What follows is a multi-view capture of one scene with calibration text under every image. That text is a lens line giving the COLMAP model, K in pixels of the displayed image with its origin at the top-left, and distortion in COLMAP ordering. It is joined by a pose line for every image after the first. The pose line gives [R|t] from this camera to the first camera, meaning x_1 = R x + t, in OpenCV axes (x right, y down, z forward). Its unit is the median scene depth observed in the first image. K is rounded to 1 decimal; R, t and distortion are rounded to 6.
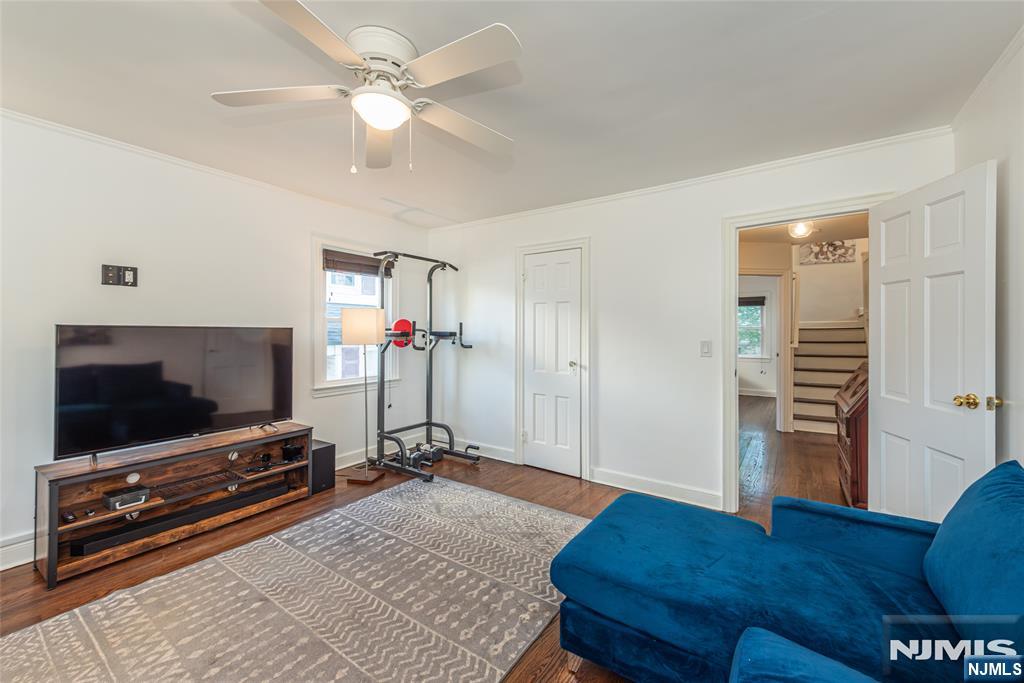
lens RADIAL K [[416.3, 0, 512.2], [0, 416.3, 335.7], [0, 0, 1]] dist [0.000309, -0.000029]
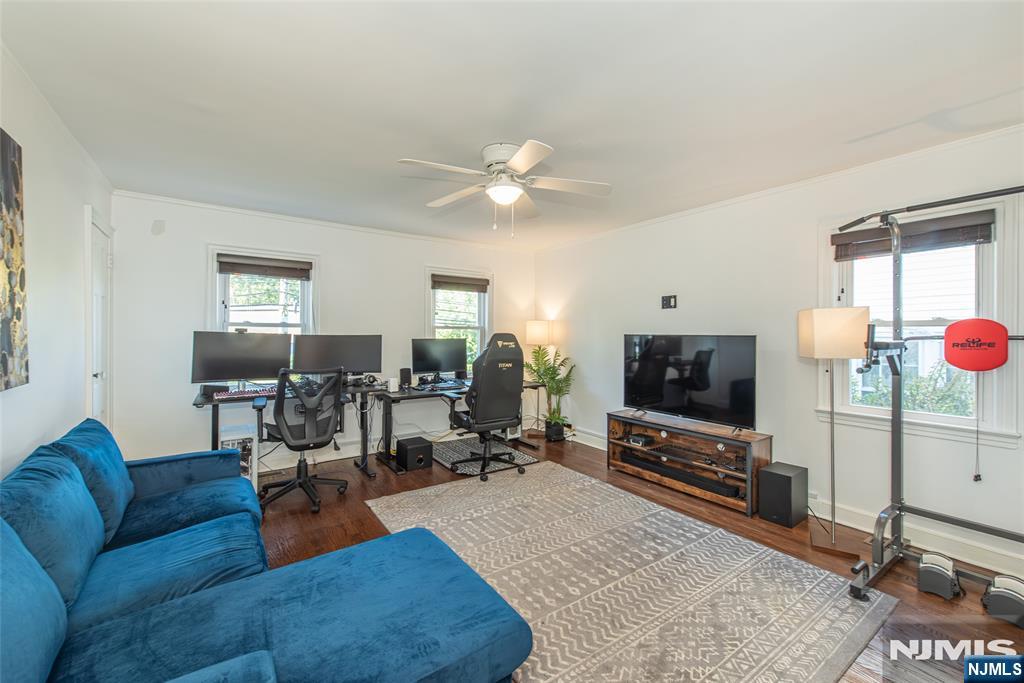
lens RADIAL K [[416.3, 0, 518.9], [0, 416.3, 335.7], [0, 0, 1]] dist [0.000309, -0.000029]
pose [[-0.354099, 0.000068, -0.935208, 0.707922], [-0.011650, 0.999922, 0.004483, -0.019449], [0.935135, 0.012482, -0.354071, 1.039302]]
